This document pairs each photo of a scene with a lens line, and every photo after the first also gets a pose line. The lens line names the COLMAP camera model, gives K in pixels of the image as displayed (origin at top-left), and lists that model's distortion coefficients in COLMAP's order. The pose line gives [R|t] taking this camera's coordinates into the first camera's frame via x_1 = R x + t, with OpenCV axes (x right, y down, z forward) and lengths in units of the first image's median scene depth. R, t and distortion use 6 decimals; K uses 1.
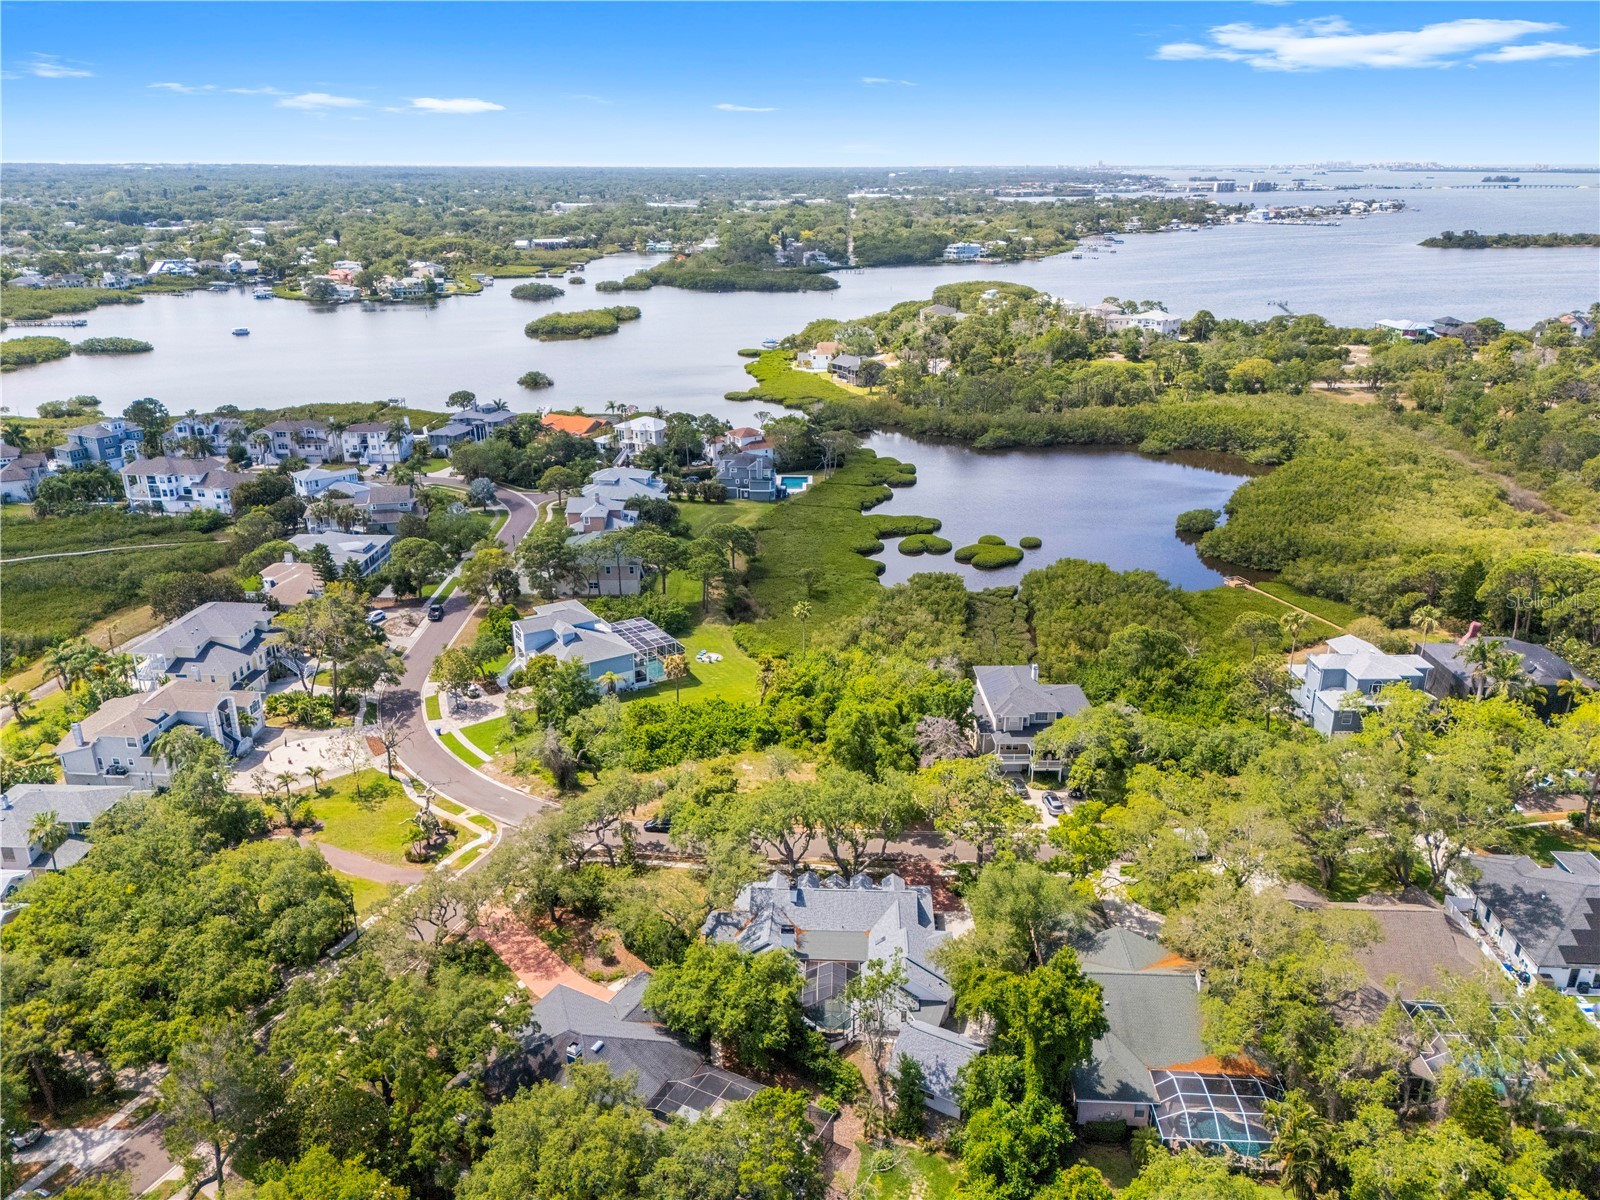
lens RADIAL K [[1172.0, 0, 797.8], [0, 1172.0, 603.4], [0, 0, 1]] dist [0.069611, -0.071058]
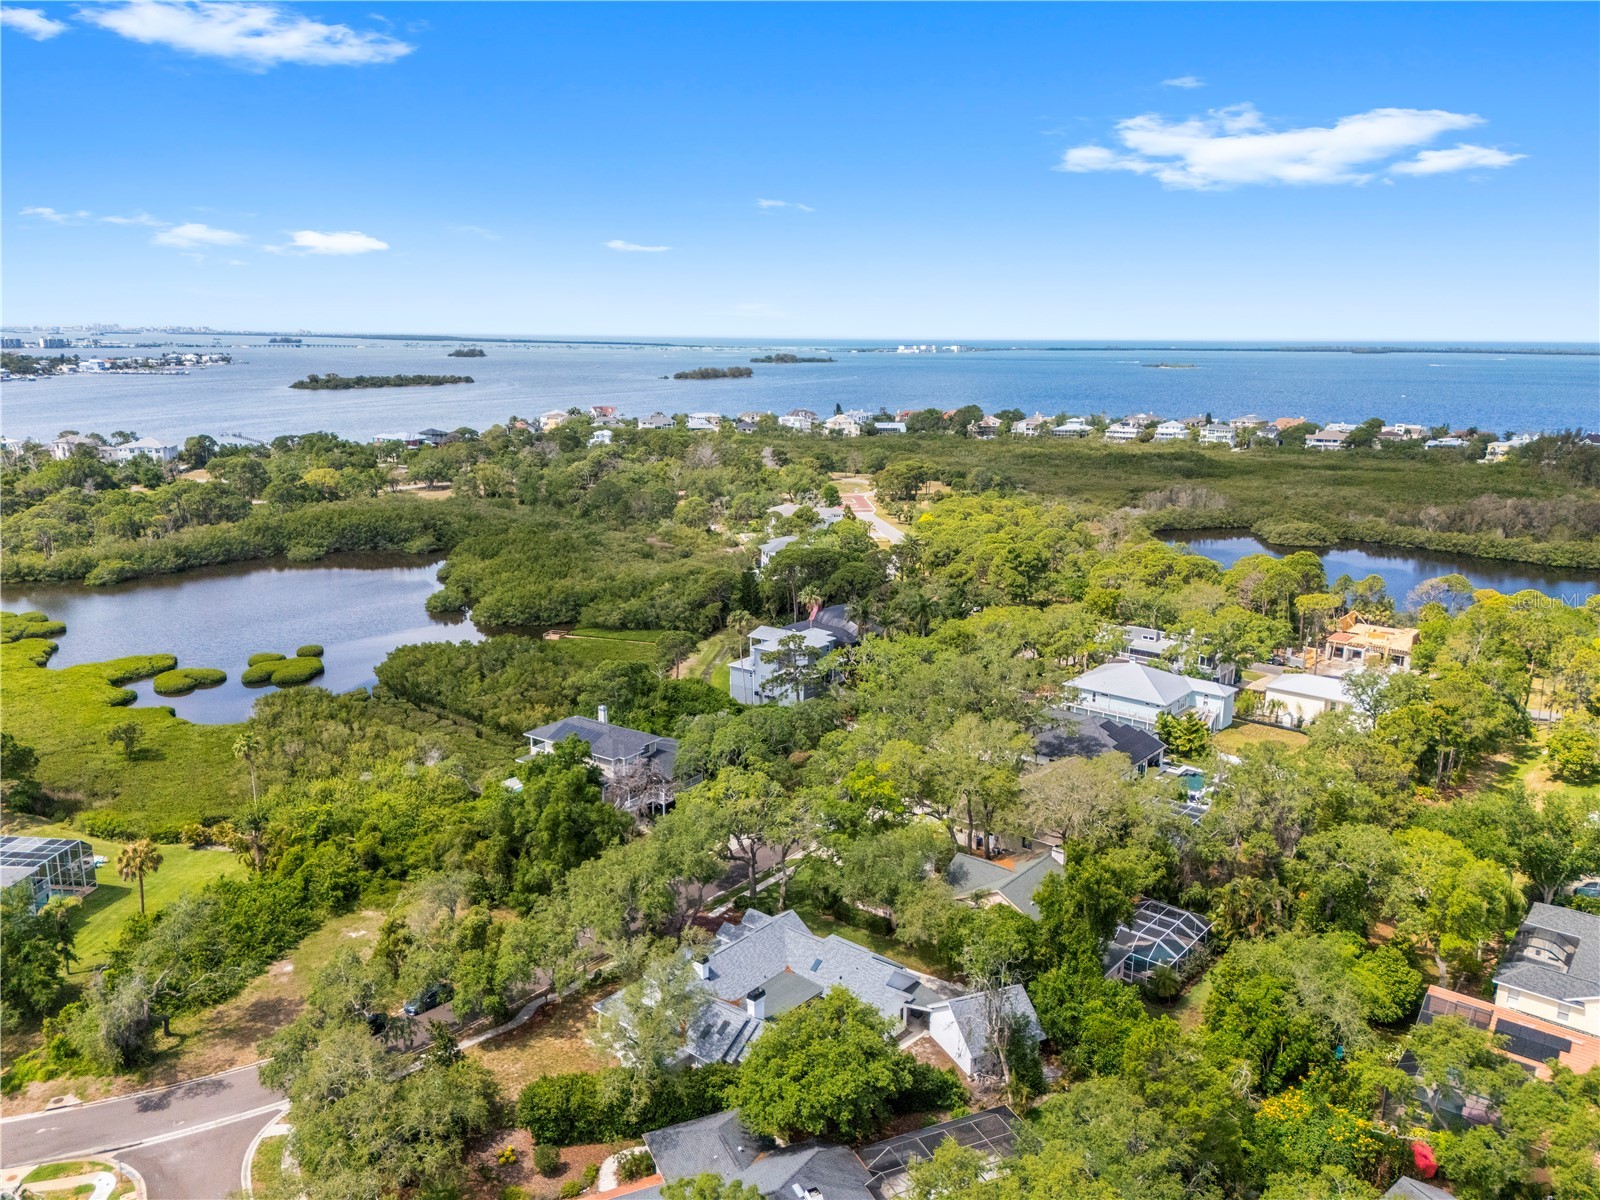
lens RADIAL K [[1172.0, 0, 797.8], [0, 1172.0, 603.4], [0, 0, 1]] dist [0.069611, -0.071058]
pose [[0.605290, -0.170311, 0.777572, -0.323189], [0.267615, 0.963522, 0.002719, 0.009919], [-0.749671, 0.206444, 0.628788, 0.221831]]
